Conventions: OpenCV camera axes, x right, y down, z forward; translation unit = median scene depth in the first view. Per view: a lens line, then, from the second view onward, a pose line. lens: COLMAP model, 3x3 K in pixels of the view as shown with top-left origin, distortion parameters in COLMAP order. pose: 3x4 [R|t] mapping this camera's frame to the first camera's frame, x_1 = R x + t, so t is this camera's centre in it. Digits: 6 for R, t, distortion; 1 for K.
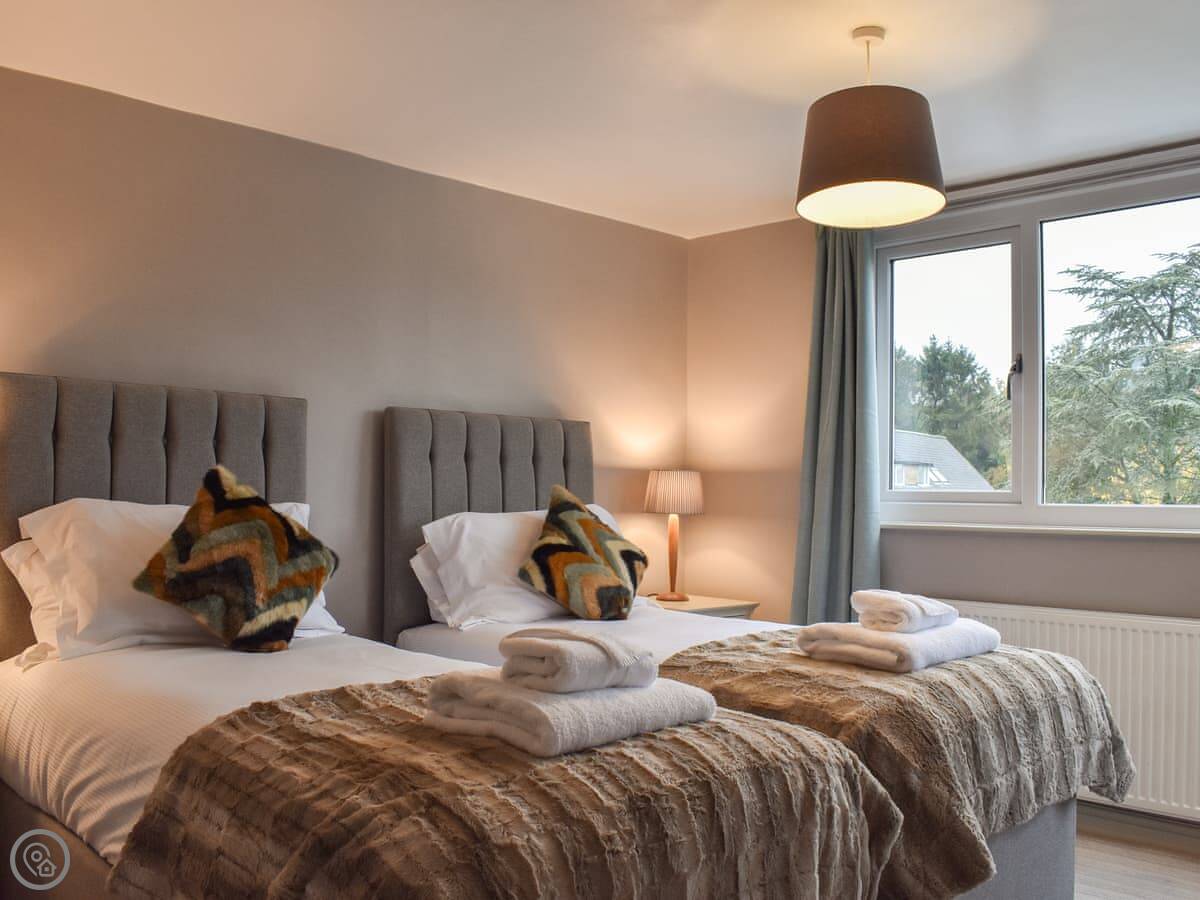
lens RADIAL K [[1084.8, 0, 632.3], [0, 1084.8, 449.7], [0, 0, 1]] dist [0.010322, 0.002401]
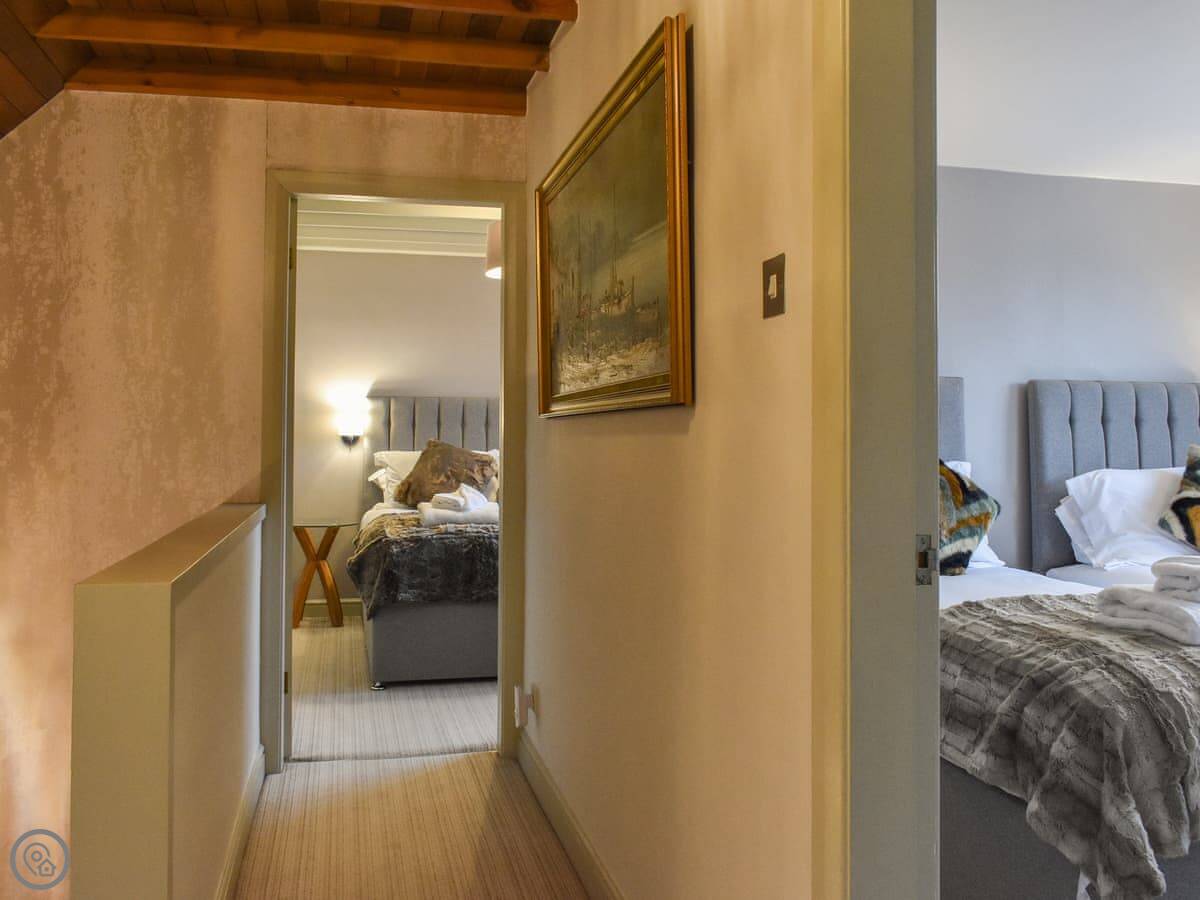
lens RADIAL K [[1098.3, 0, 600.7], [0, 1098.3, 405.7], [0, 0, 1]] dist [-0.009353, -0.002319]
pose [[0.844918, -0.028923, -0.534113, 0.034018], [0.030895, 0.999509, -0.005252, -0.038401], [0.534003, -0.012064, 0.845397, -0.520592]]
